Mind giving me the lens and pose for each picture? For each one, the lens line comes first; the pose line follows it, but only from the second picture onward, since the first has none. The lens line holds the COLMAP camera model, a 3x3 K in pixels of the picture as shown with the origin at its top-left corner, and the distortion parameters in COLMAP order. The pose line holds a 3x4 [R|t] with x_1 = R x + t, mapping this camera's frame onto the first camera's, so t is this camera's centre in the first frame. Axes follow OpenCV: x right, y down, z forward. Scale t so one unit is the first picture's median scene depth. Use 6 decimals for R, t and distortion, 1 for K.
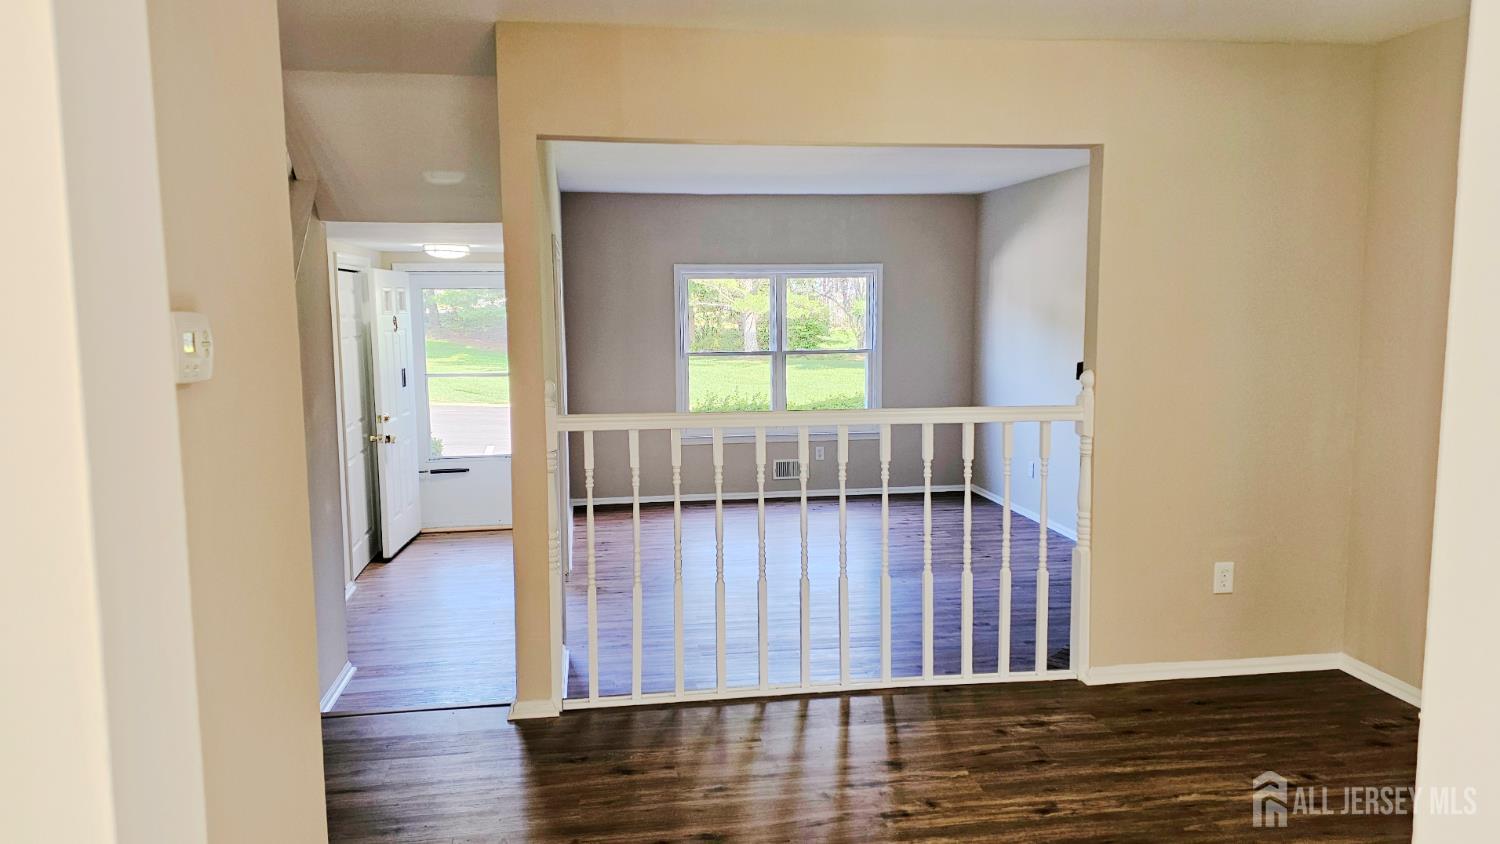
lens RADIAL K [[1048.1, 0, 749.9], [0, 1048.1, 426.9], [0, 0, 1]] dist [0.075602, -0.067422]
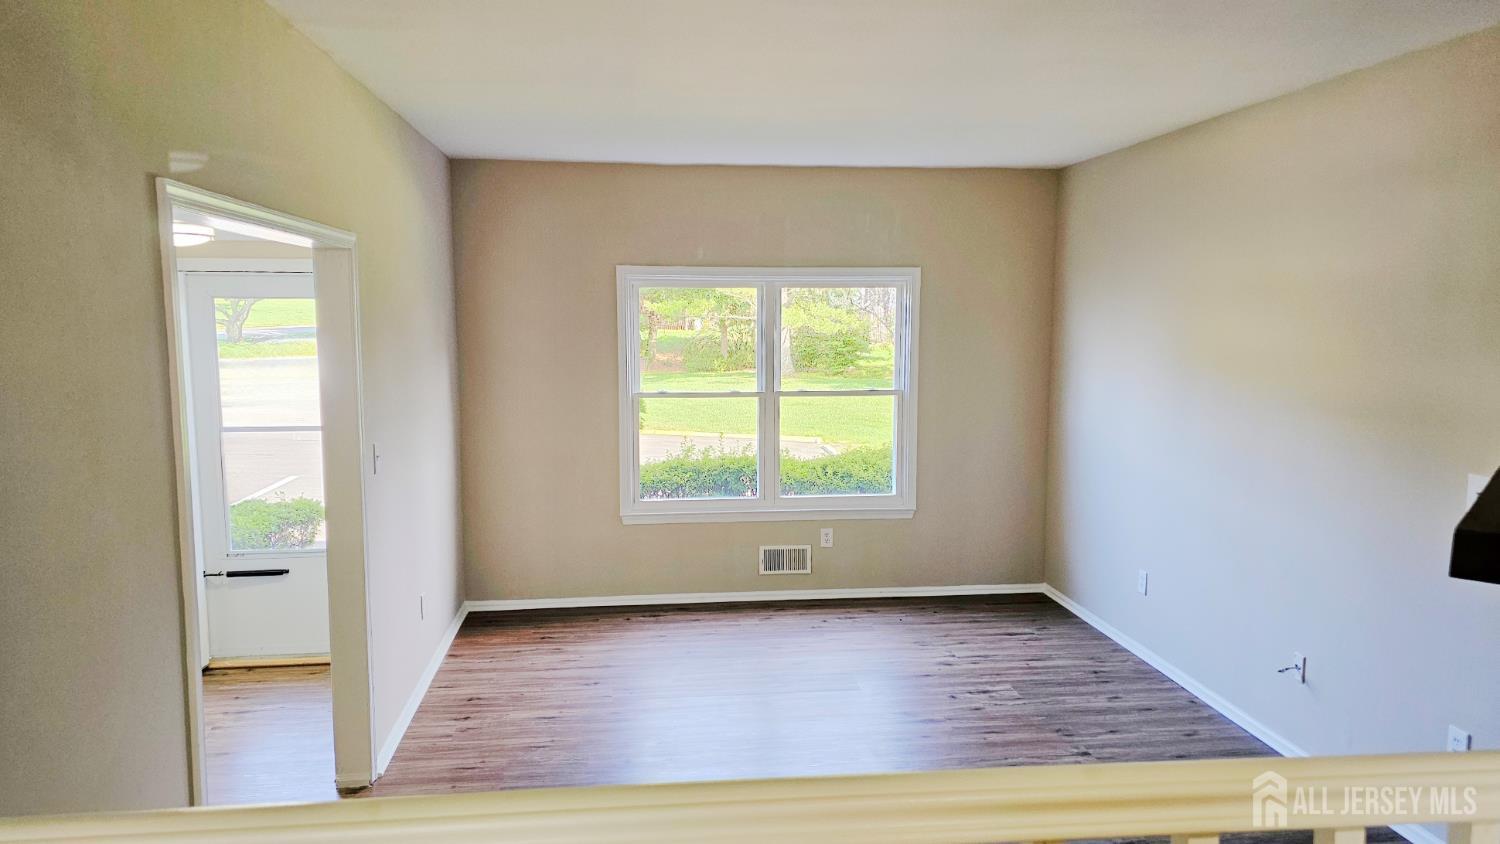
lens RADIAL K [[1048.1, 0, 749.9], [0, 1048.1, 426.9], [0, 0, 1]] dist [0.075602, -0.067422]
pose [[0.999063, 0.013481, -0.041115, 0.045947], [-0.013950, 0.999840, -0.011158, -0.042639], [0.040958, 0.011721, 0.999092, 0.315500]]
